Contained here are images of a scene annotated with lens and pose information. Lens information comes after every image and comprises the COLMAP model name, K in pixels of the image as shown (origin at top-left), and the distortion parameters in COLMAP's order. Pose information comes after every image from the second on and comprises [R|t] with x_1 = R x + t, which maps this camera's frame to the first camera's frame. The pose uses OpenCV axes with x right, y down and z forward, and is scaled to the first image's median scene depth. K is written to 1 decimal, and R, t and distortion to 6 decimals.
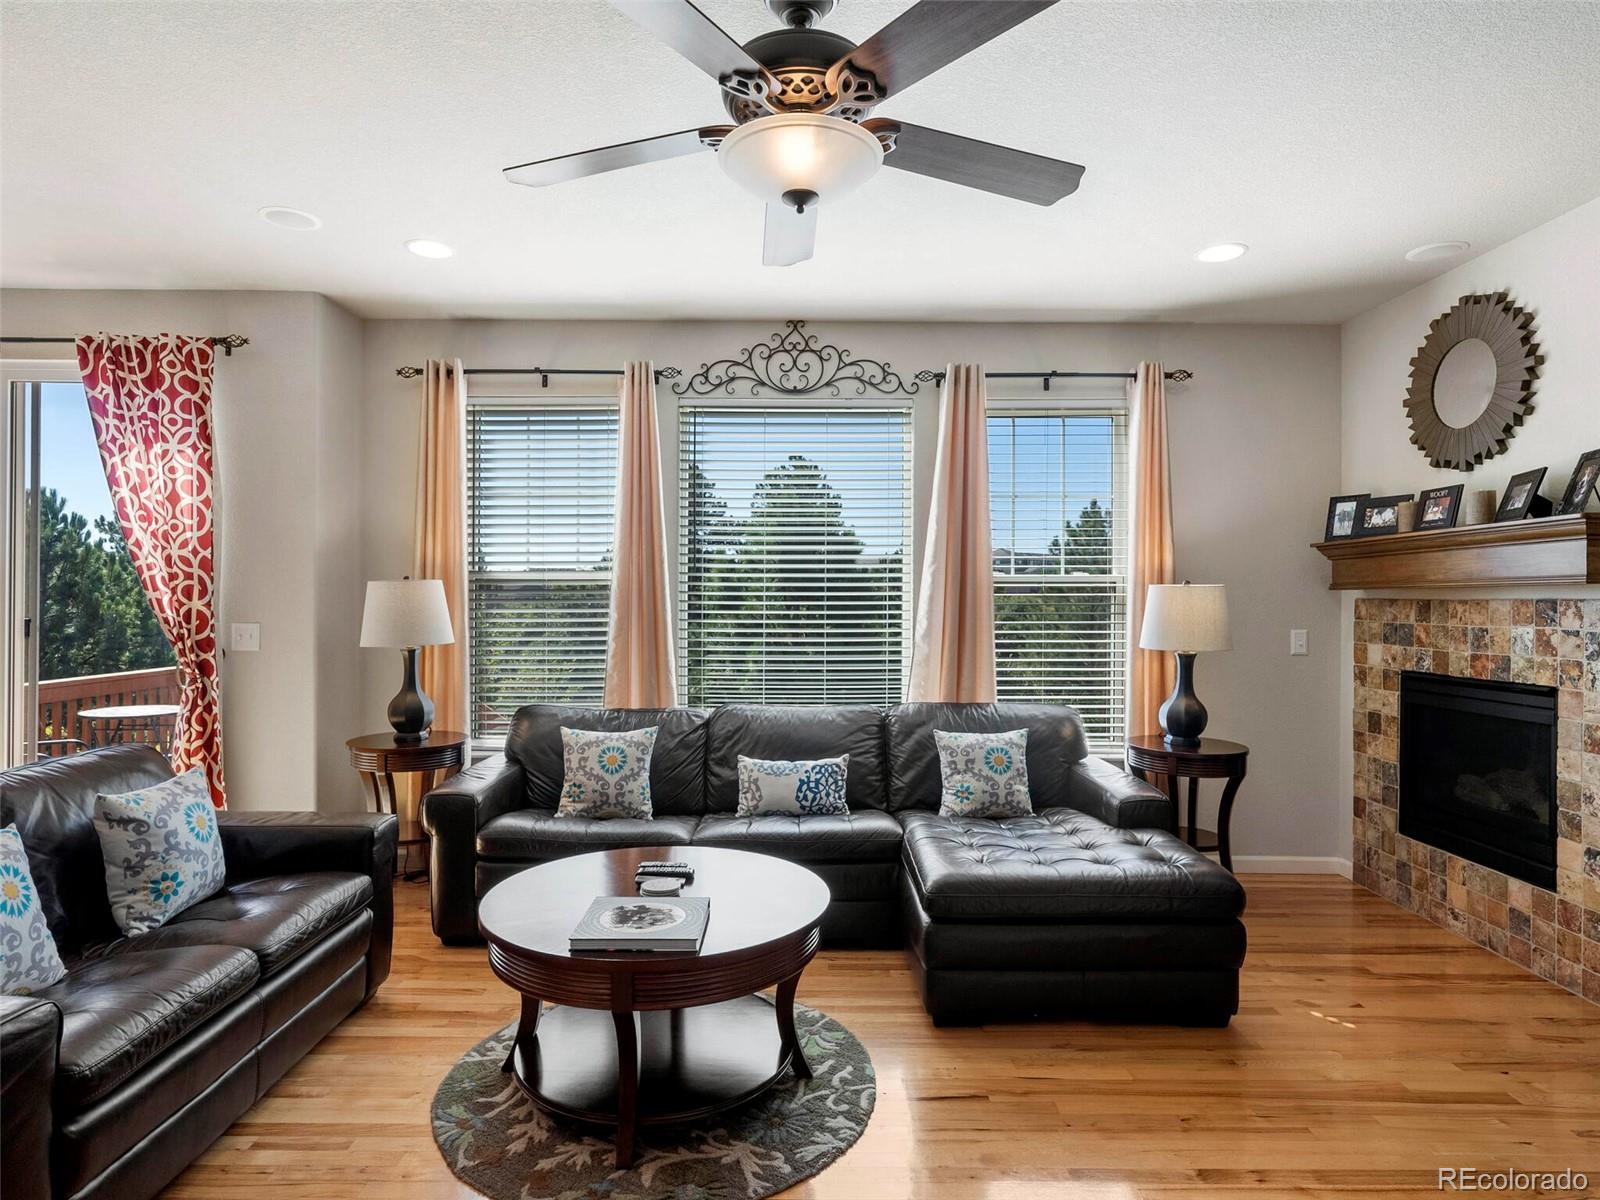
lens RADIAL K [[894.6, 0, 766.2], [0, 894.6, 591.3], [0, 0, 1]] dist [0.001764, -0.000144]
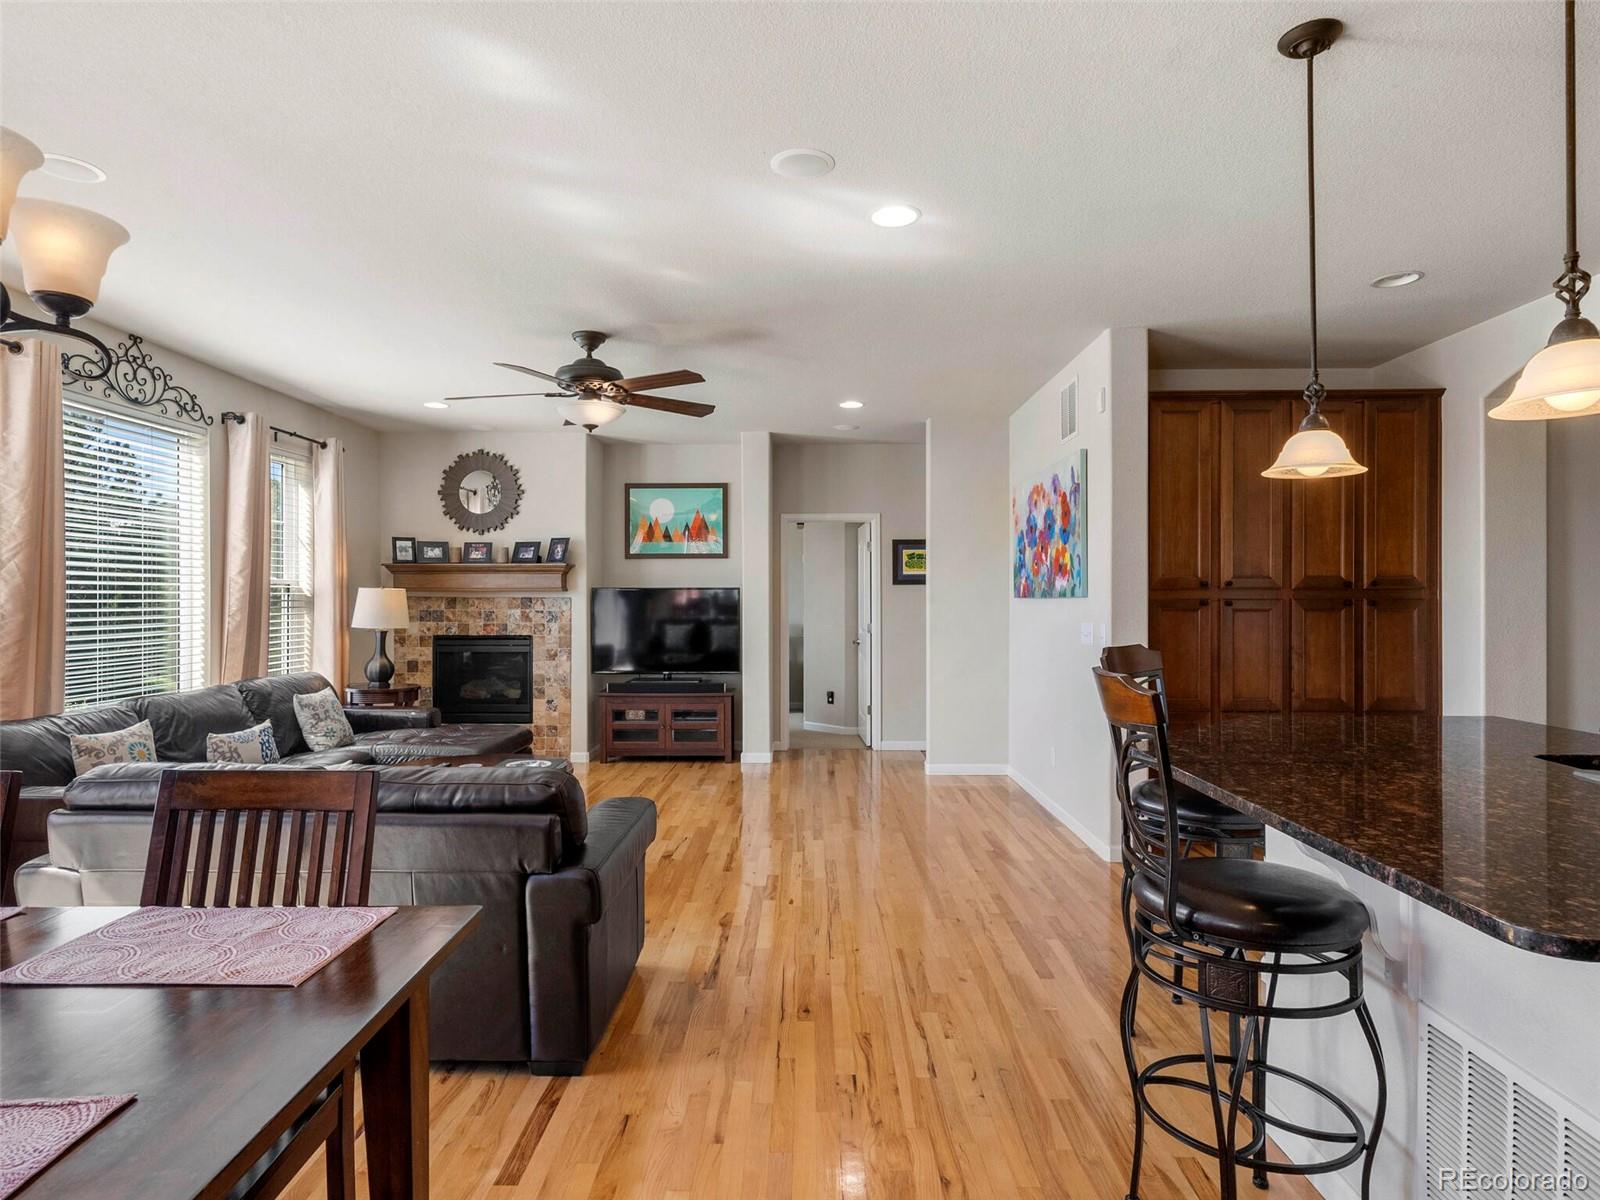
lens RADIAL K [[917.0, 0, 787.2], [0, 917.0, 588.4], [0, 0, 1]] dist [0.000853, 0.000565]
pose [[0.022006, 0.007217, 0.999732, -1.200943], [-0.013004, 0.999891, -0.006932, -0.005442], [-0.999673, -0.012848, 0.022098, 0.230782]]
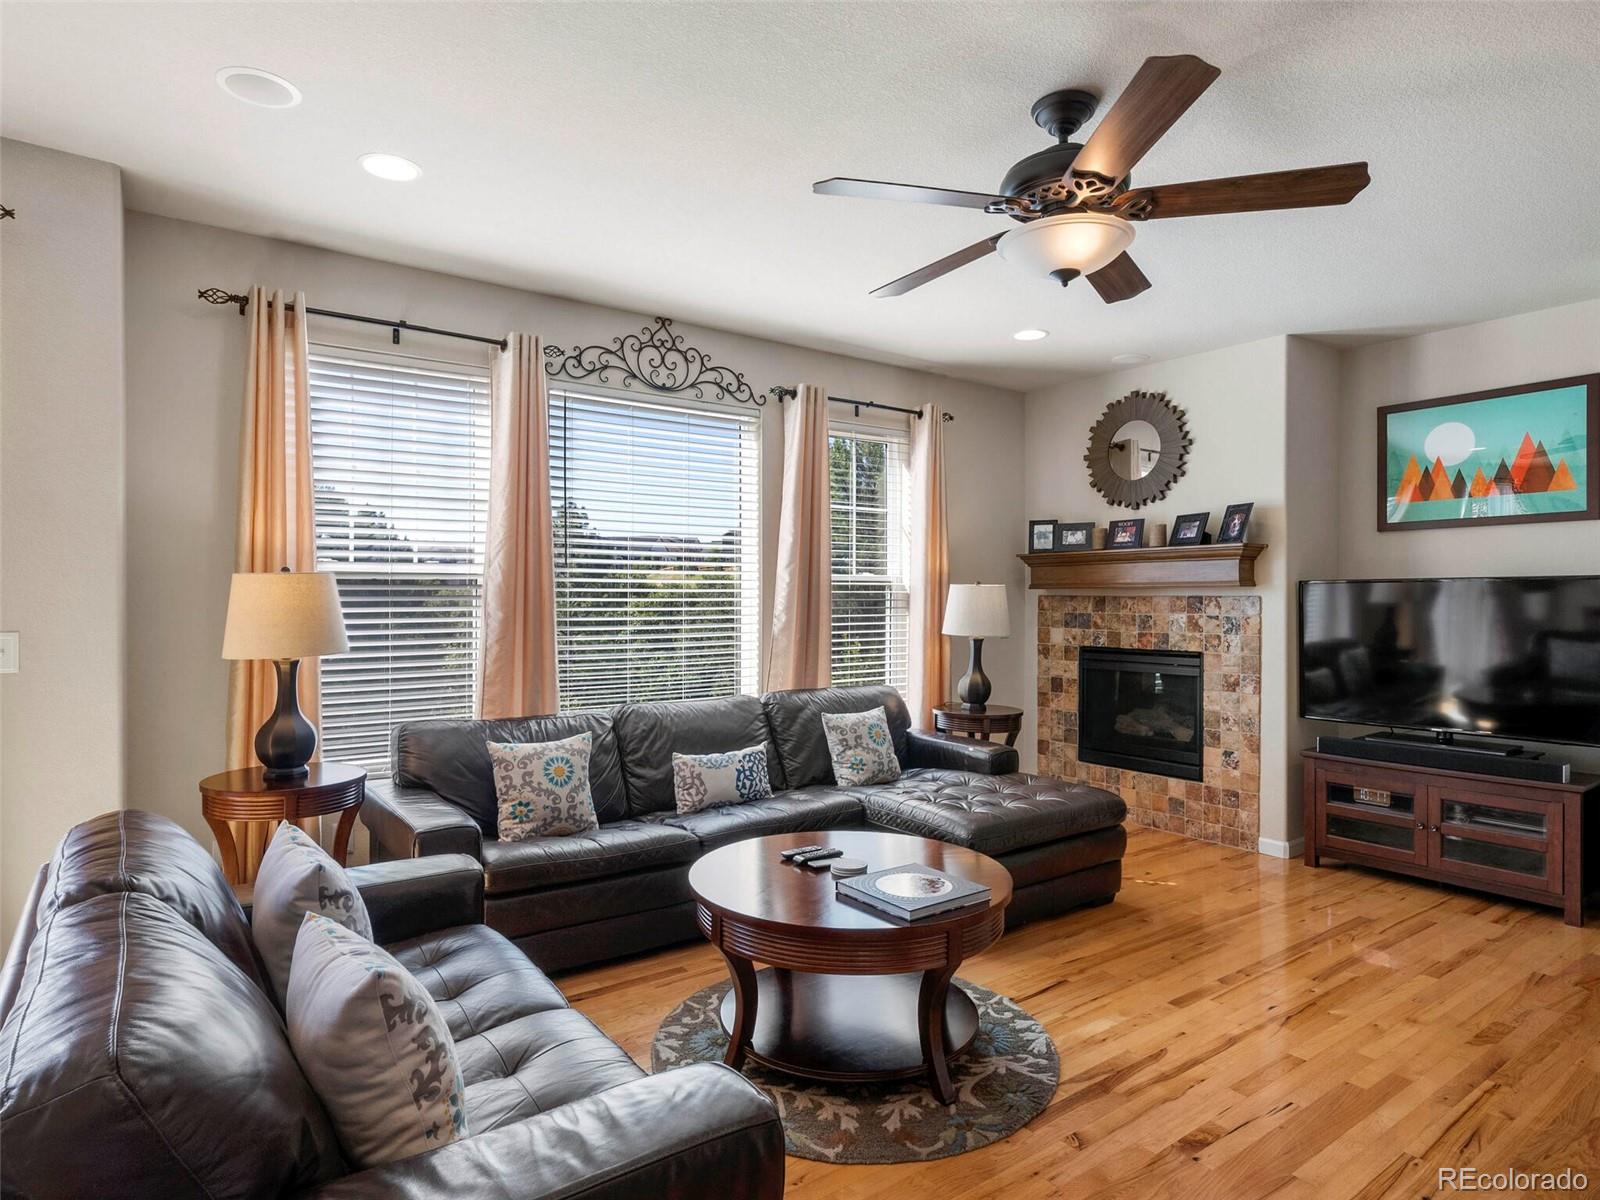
lens RADIAL K [[917.0, 0, 787.2], [0, 917.0, 588.4], [0, 0, 1]] dist [0.000853, 0.000565]
pose [[0.809288, 0.004291, 0.587397, -0.529369], [-0.005692, 0.999984, 0.000537, -0.001037], [-0.587385, -0.003778, 0.809299, 0.100295]]
